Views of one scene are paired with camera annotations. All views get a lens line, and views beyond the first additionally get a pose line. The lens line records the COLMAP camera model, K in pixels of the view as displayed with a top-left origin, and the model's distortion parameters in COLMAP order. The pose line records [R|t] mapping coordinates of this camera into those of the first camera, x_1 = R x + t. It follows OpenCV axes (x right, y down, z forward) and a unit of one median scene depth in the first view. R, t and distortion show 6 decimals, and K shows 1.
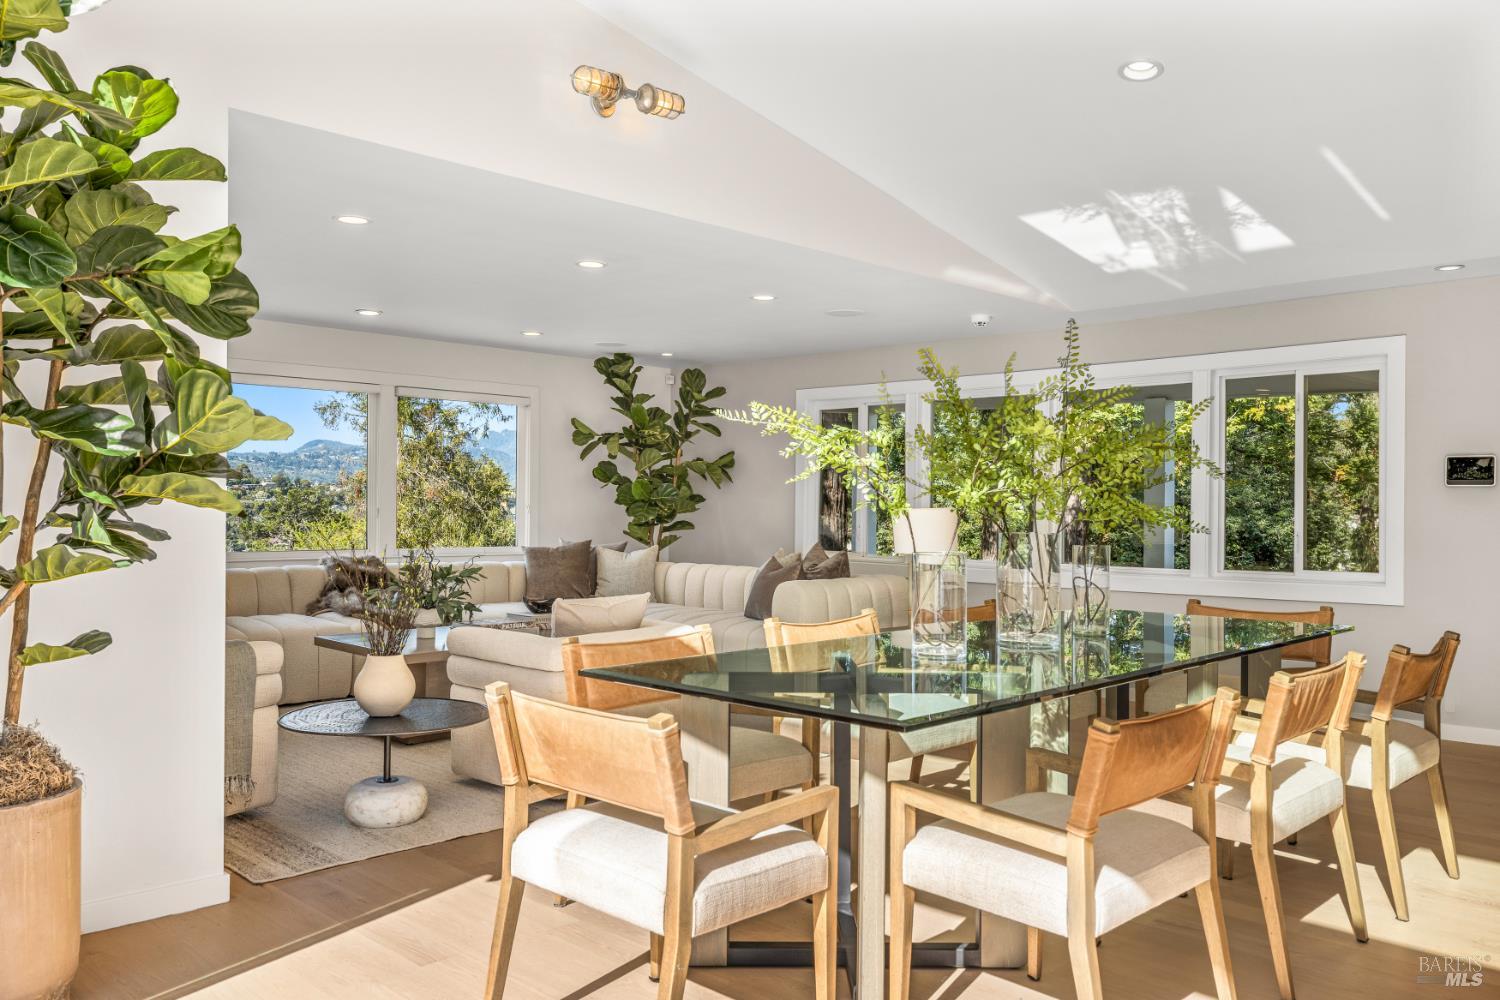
lens RADIAL K [[1169.3, 0, 750.0], [0, 1169.3, 500.0], [0, 0, 1]] dist [-0.004668, -0.003598]
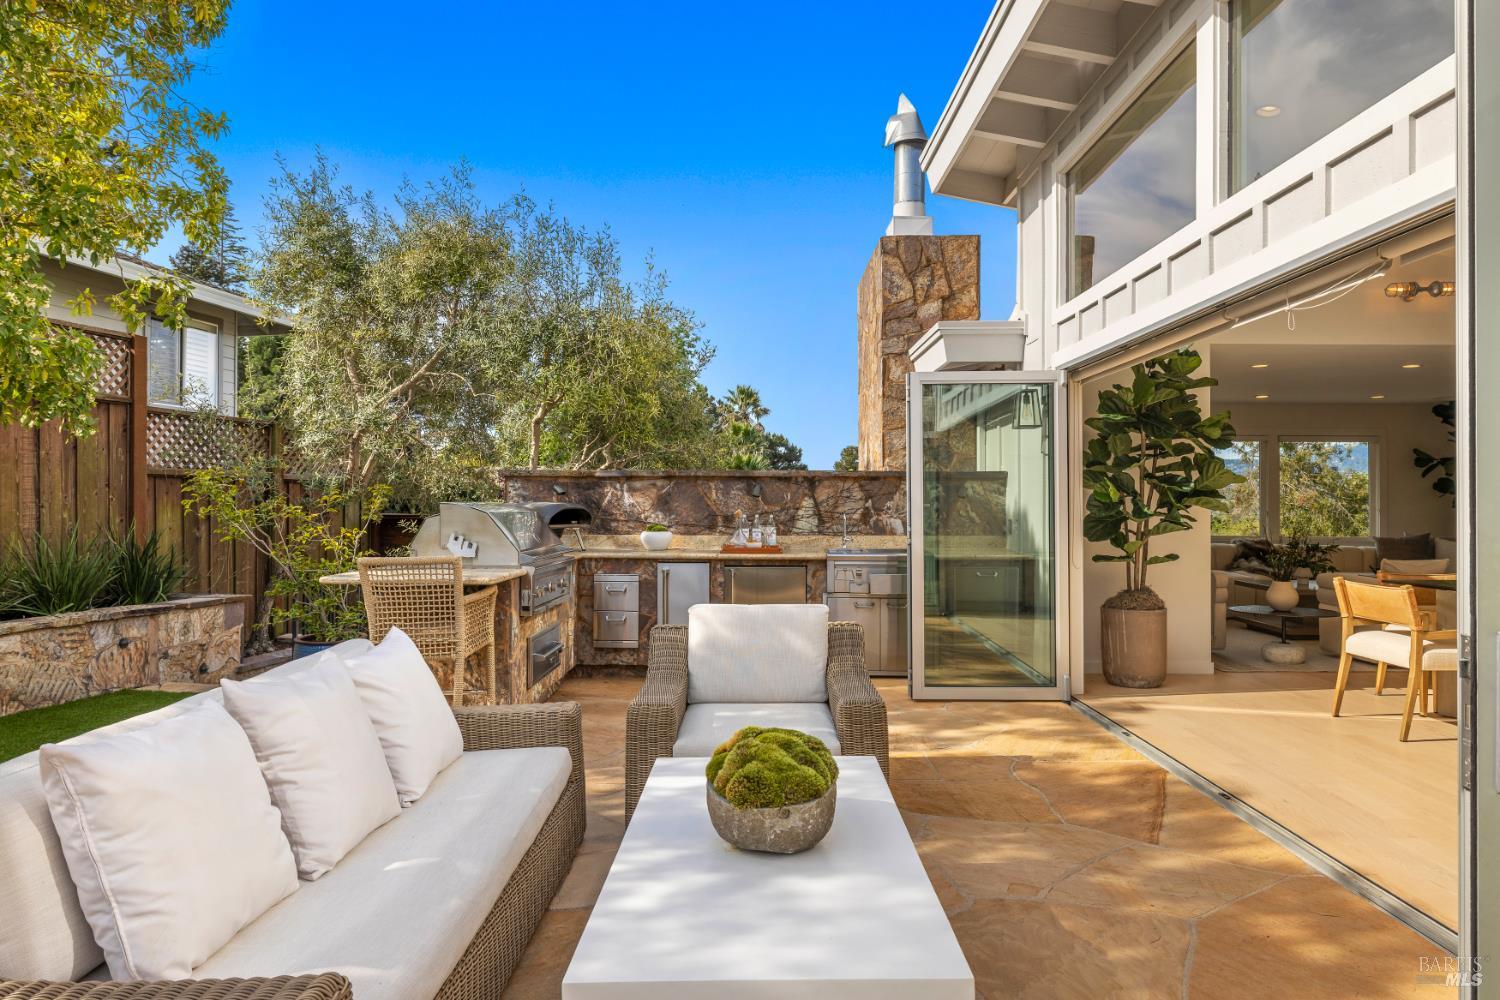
lens RADIAL K [[913.1, 0, 749.2], [0, 913.1, 496.8], [0, 0, 1]] dist [0.000505, -0.000723]
pose [[0.690285, -0.011417, -0.723448, 0.146520], [0.003807, 0.999919, -0.012148, -0.000444], [0.723528, 0.005632, 0.690272, -0.564527]]
